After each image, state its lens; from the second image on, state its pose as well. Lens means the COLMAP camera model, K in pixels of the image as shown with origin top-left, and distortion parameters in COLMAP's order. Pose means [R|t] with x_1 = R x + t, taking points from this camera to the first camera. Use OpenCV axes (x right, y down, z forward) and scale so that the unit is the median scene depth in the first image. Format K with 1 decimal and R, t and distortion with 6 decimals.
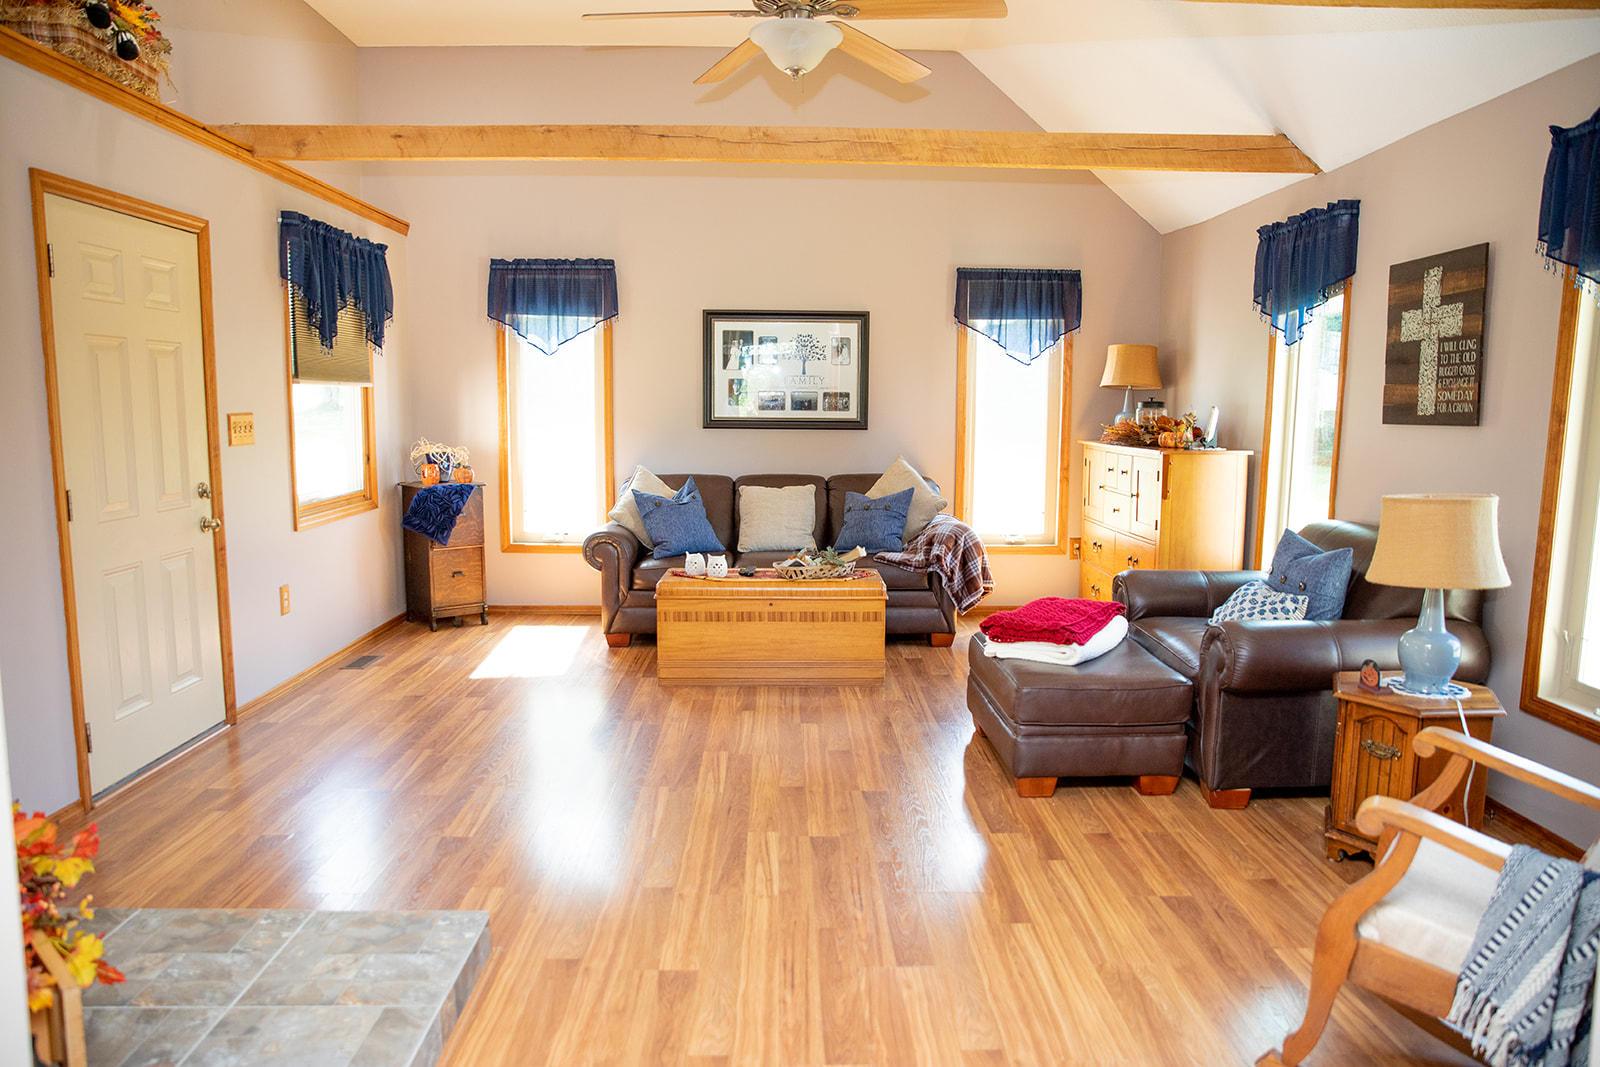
lens RADIAL K [[1074.5, 0, 800.0], [0, 1074.5, 533.5], [0, 0, 1]] dist [0.002347, 0.000732]
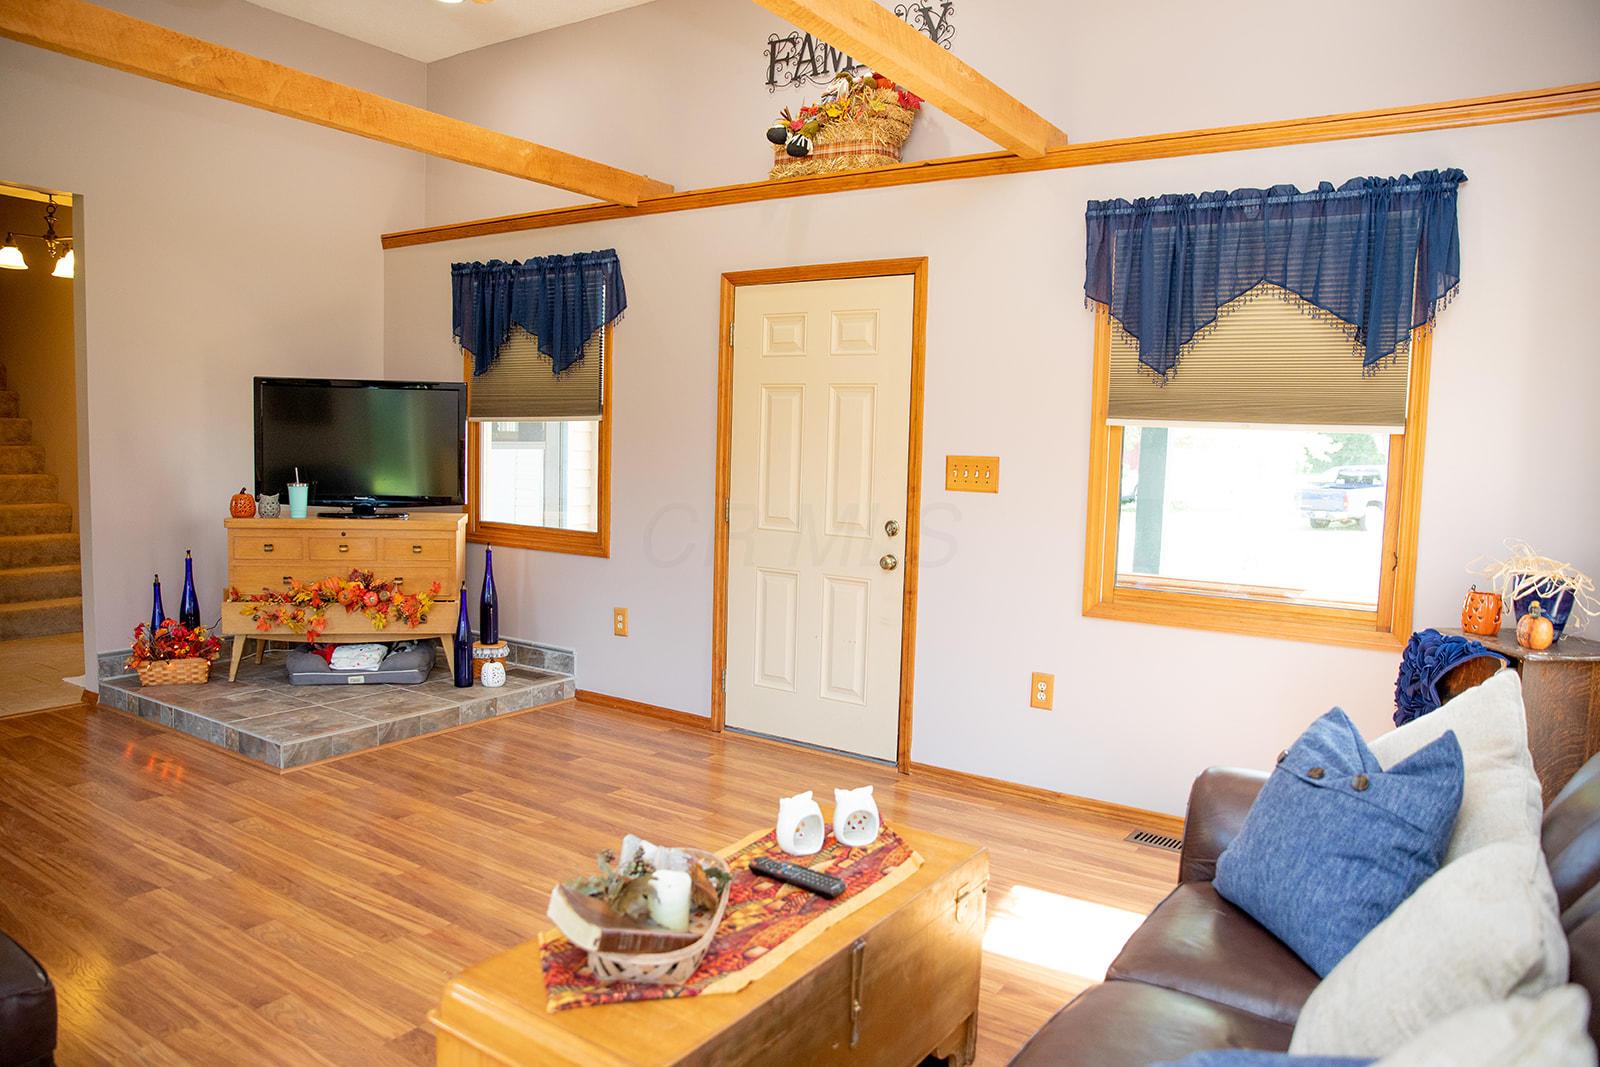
lens RADIAL K [[1111.0, 0, 800.0], [0, 1111.0, 533.5], [0, 0, 1]] dist [-0.107599, 0.084747]
pose [[-0.583008, 0.046070, -0.811160, 0.380951], [-0.135708, 0.978843, 0.153132, -0.205922], [0.801053, 0.199358, -0.564421, 1.710875]]
